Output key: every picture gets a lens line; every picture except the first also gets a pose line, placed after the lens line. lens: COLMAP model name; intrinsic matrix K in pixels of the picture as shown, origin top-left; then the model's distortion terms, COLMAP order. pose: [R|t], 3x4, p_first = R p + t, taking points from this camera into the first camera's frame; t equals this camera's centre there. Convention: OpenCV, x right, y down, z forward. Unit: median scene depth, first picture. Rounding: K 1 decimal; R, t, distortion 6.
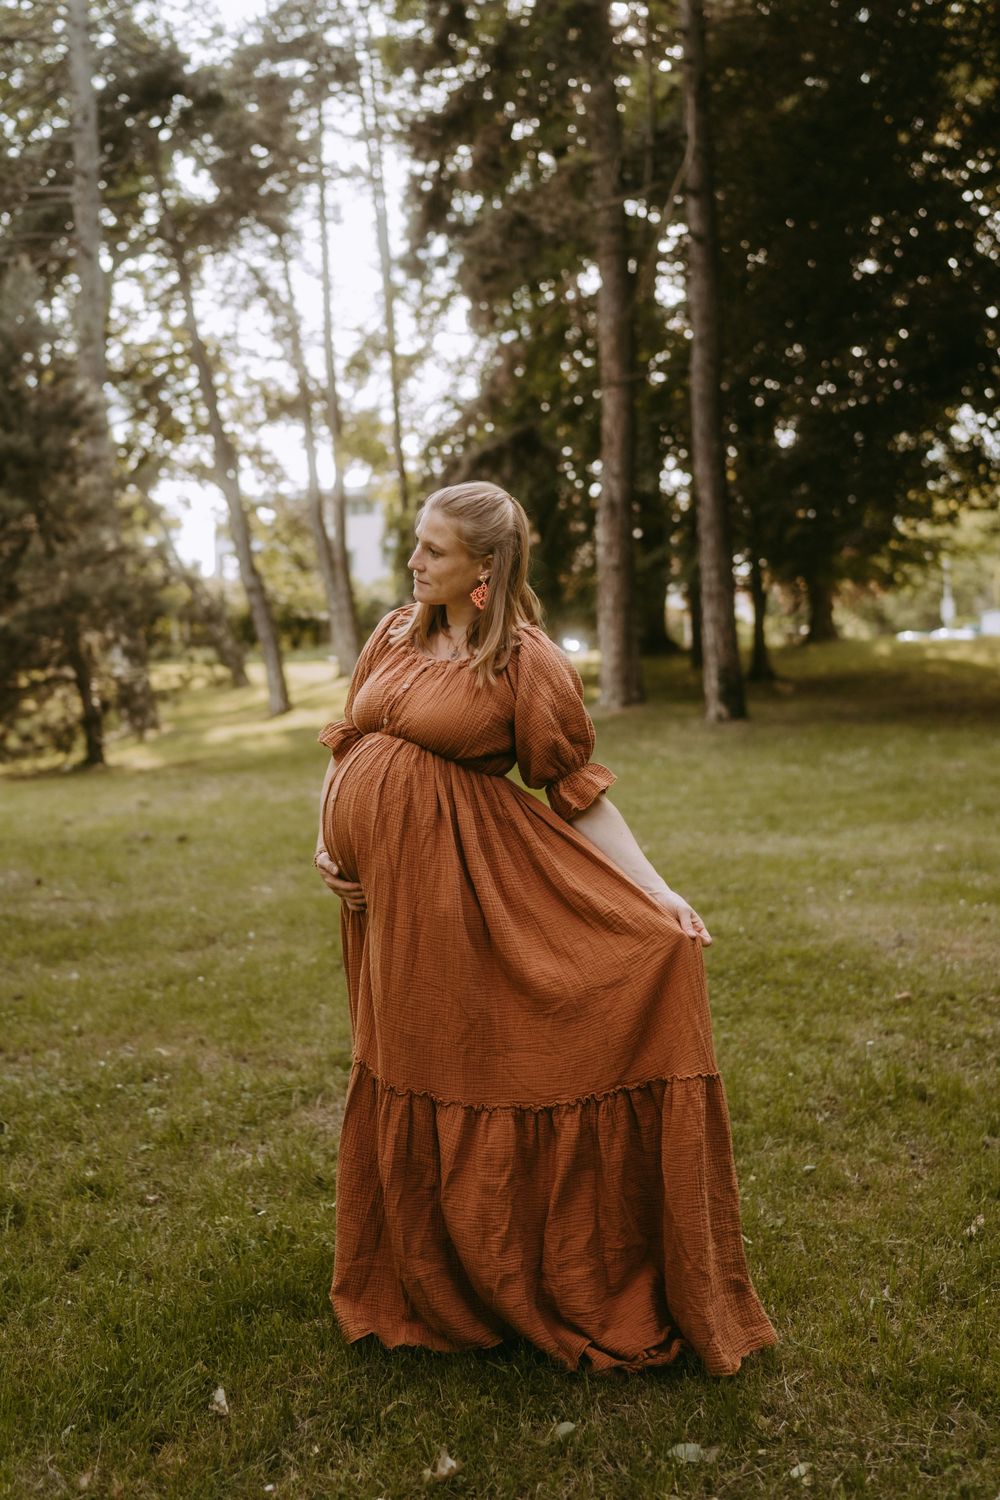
lens RADIAL K [[1436.2, 0, 503.2], [0, 1436.2, 751.0], [0, 0, 1]] dist [-0.106416, 0.122242]
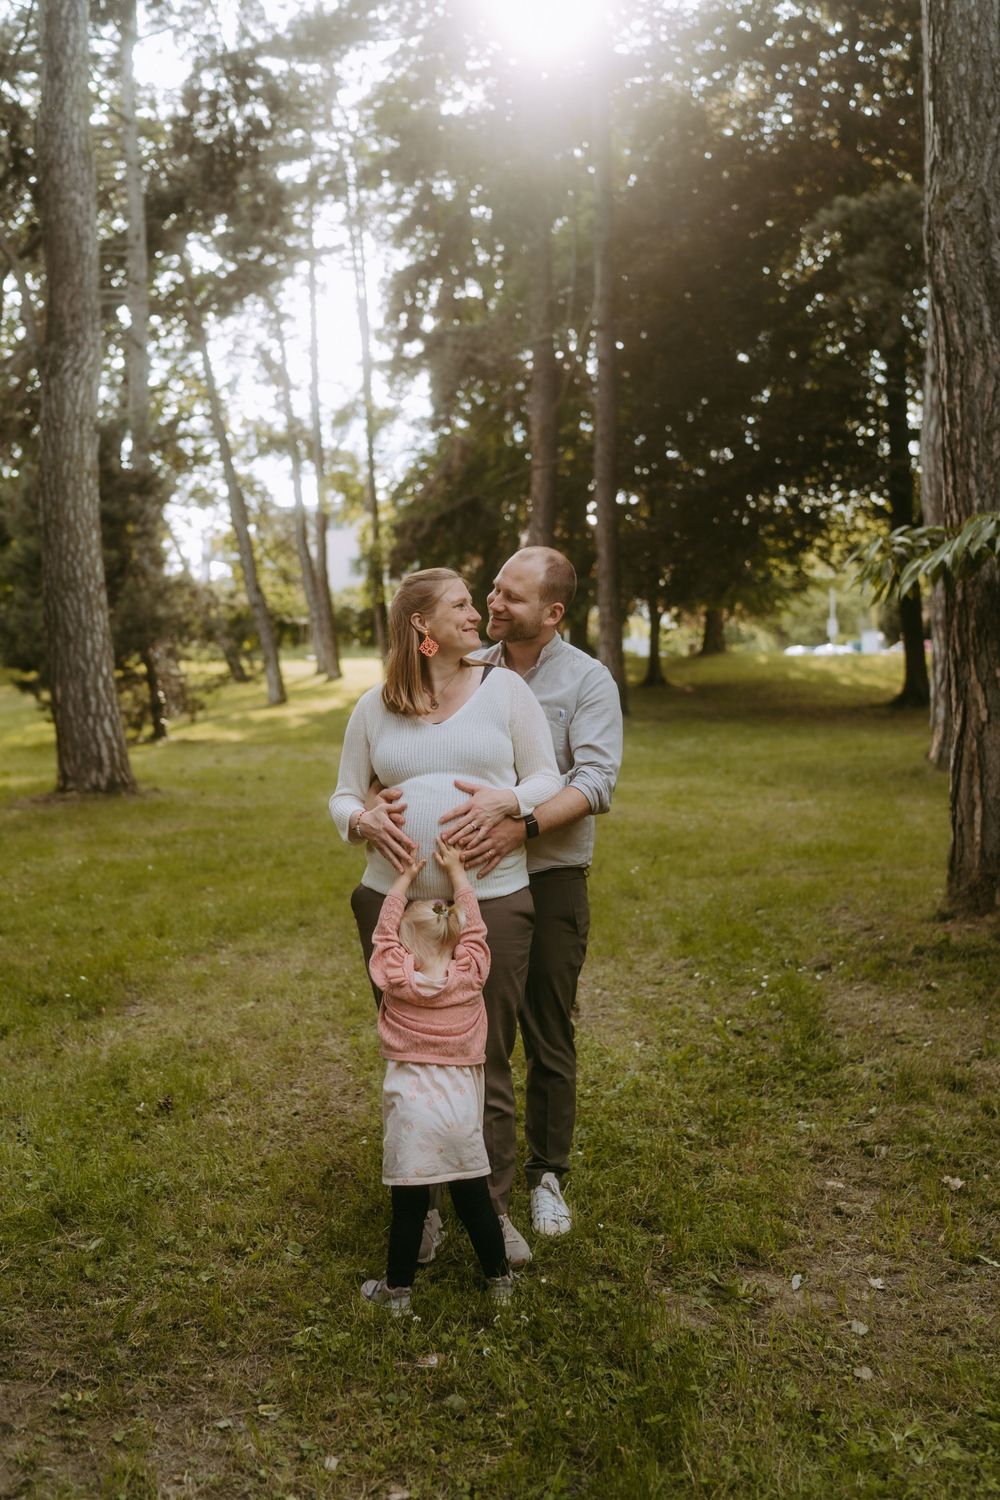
lens RADIAL K [[1436.2, 0, 503.2], [0, 1436.2, 751.0], [0, 0, 1]] dist [-0.106416, 0.122242]
pose [[0.999216, 0.024202, 0.031324, 0.005761], [-0.024330, 0.999697, 0.003736, 0.005173], [-0.031224, -0.004495, 0.999502, -0.203273]]
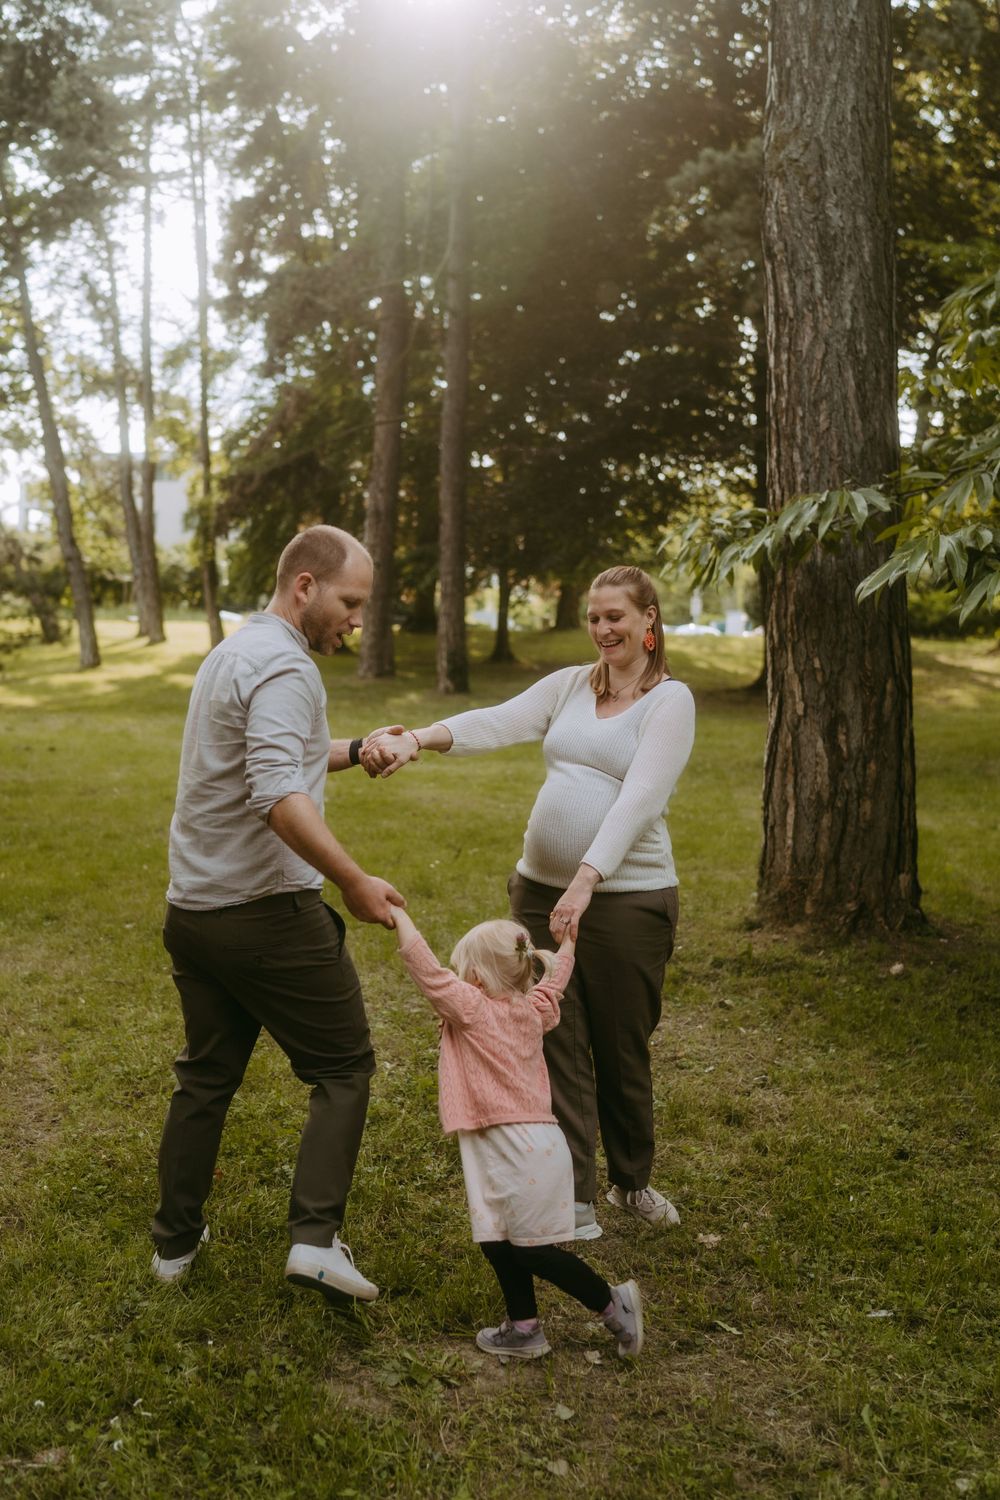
lens RADIAL K [[1528.1, 0, 497.7], [0, 1528.1, 744.1], [0, 0, 1]] dist [-0.105006, 0.118265]
pose [[0.990229, 0.053394, 0.128823, 0.013290], [-0.055215, 0.998418, 0.010600, 0.004206], [-0.128053, -0.017610, 0.991611, -0.197997]]
